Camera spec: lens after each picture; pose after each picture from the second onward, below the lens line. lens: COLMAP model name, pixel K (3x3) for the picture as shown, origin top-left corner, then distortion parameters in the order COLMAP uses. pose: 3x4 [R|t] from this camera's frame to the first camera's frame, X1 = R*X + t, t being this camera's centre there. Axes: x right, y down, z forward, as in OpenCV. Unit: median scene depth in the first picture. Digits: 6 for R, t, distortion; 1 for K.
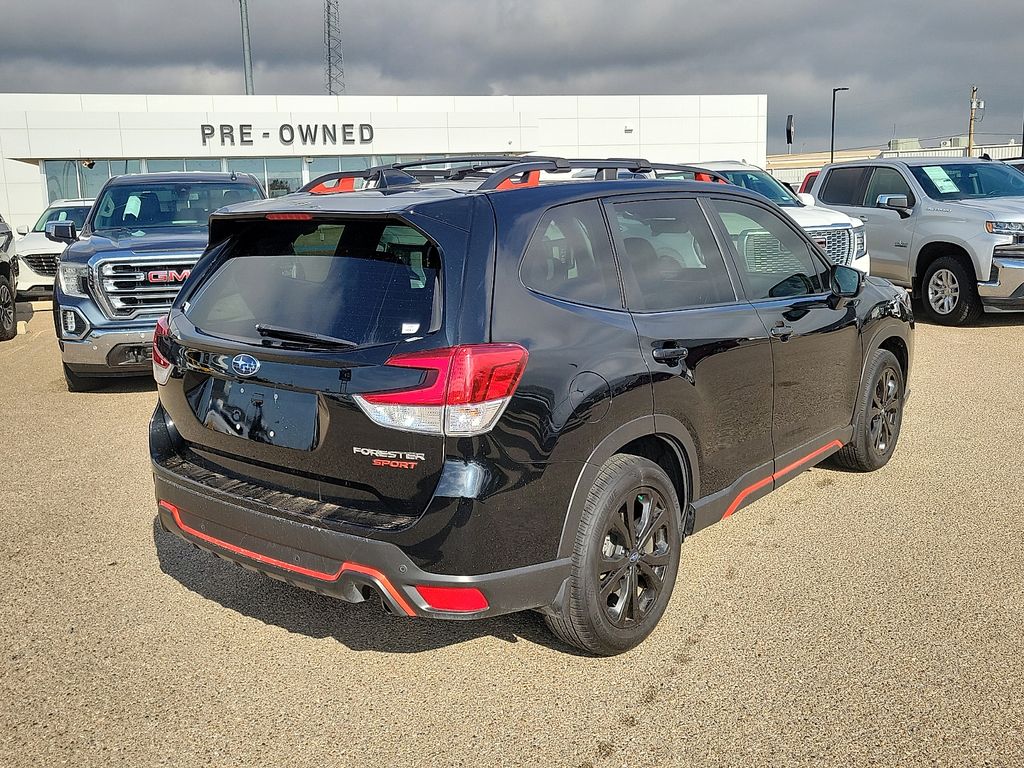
lens RADIAL K [[944.2, 0, 528.8], [0, 944.2, 386.1], [0, 0, 1]] dist [0.043342, 0.000000]
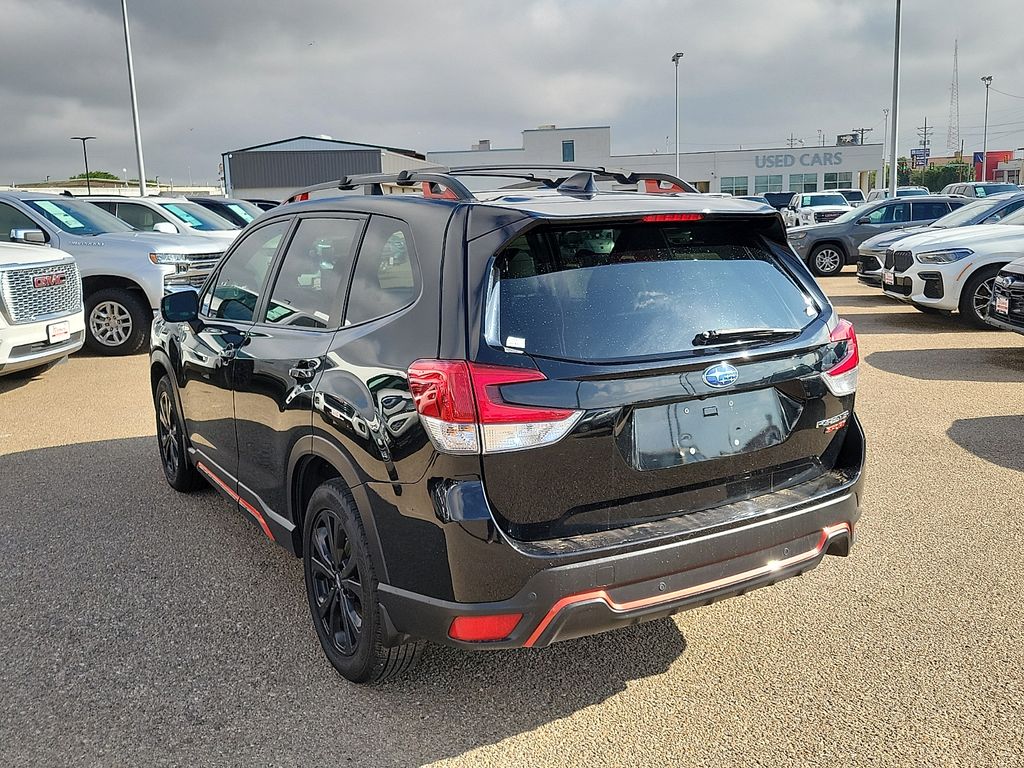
lens RADIAL K [[944.2, 0, 499.6], [0, 944.2, 373.8], [0, 0, 1]] dist [0.043342, 0.000000]
pose [[0.347361, -0.145654, 0.926351, -0.866884], [0.202440, 0.976217, 0.077584, -0.098447], [-0.915619, 0.160581, 0.368586, 0.605033]]
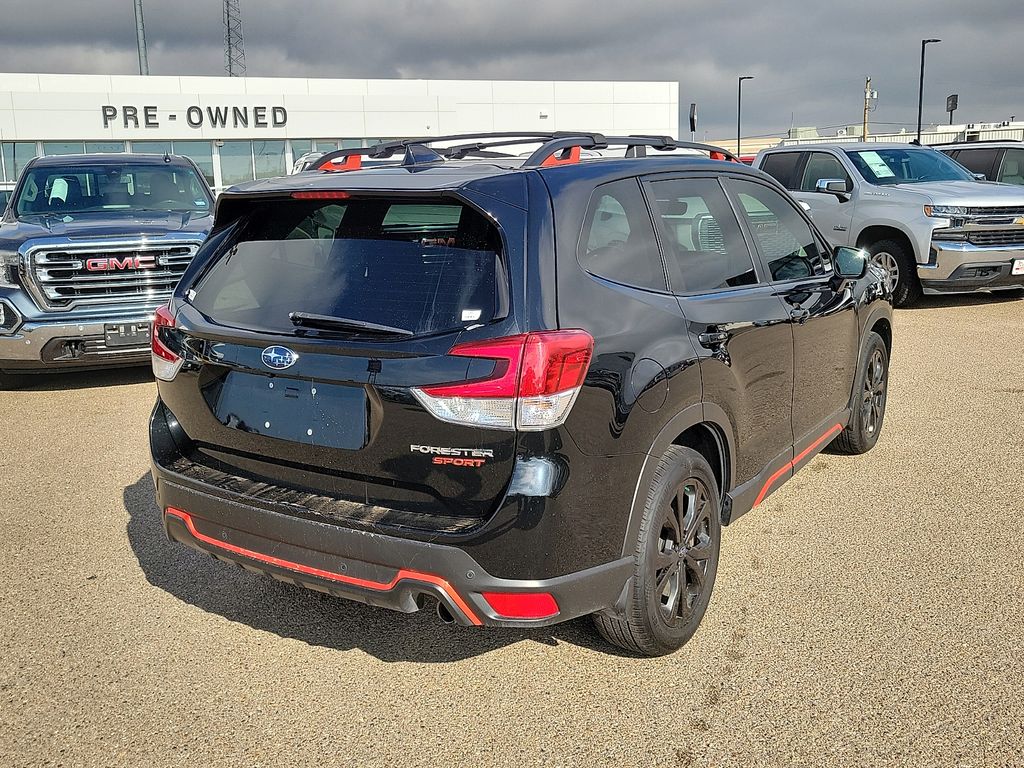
lens RADIAL K [[944.2, 0, 525.2], [0, 944.2, 380.6], [0, 0, 1]] dist [0.043342, 0.000000]
pose [[0.995376, -0.019411, 0.094070, -0.104845], [0.018705, 0.999790, 0.008387, -0.002372], [-0.094213, -0.006589, 0.995530, 0.049073]]
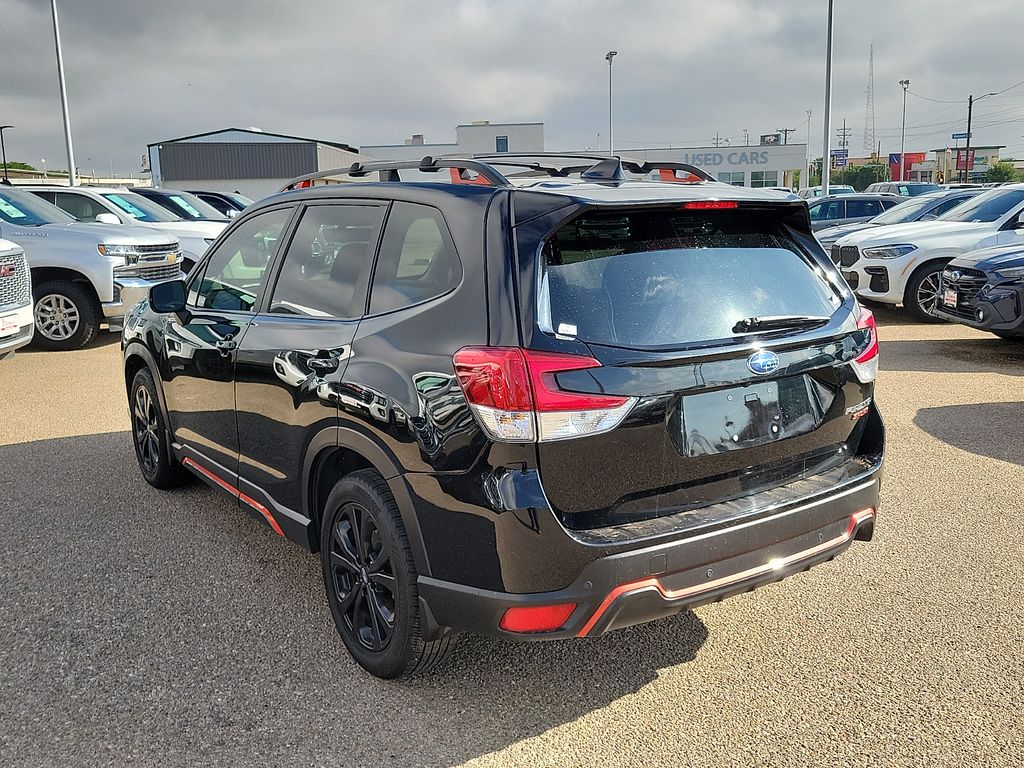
lens RADIAL K [[944.2, 0, 497.1], [0, 944.2, 368.1], [0, 0, 1]] dist [0.043342, 0.000000]
pose [[0.279353, -0.145575, 0.949089, -0.884594], [0.201041, 0.975399, 0.090437, -0.108234], [-0.938906, 0.165542, 0.301747, 0.681731]]
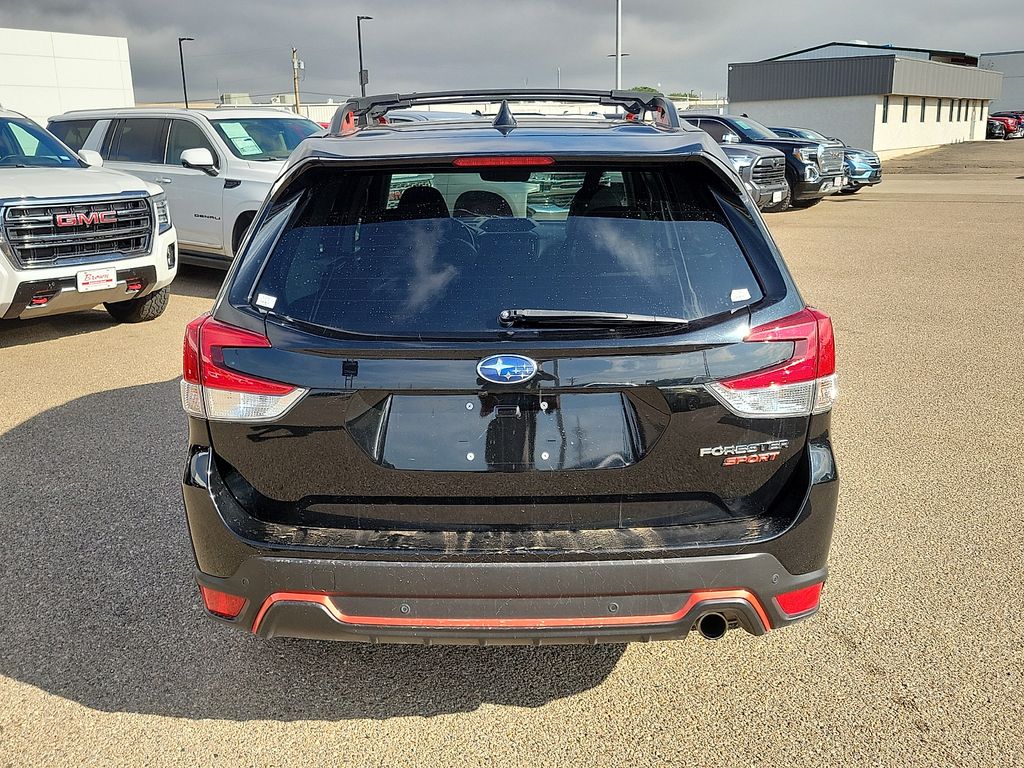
lens RADIAL K [[944.2, 0, 496.9], [0, 944.2, 369.9], [0, 0, 1]] dist [0.043342, 0.000000]
pose [[0.789125, -0.138048, 0.598519, -0.520887], [0.120140, 0.990285, 0.070009, -0.051843], [-0.602369, 0.016660, 0.798044, 0.302522]]
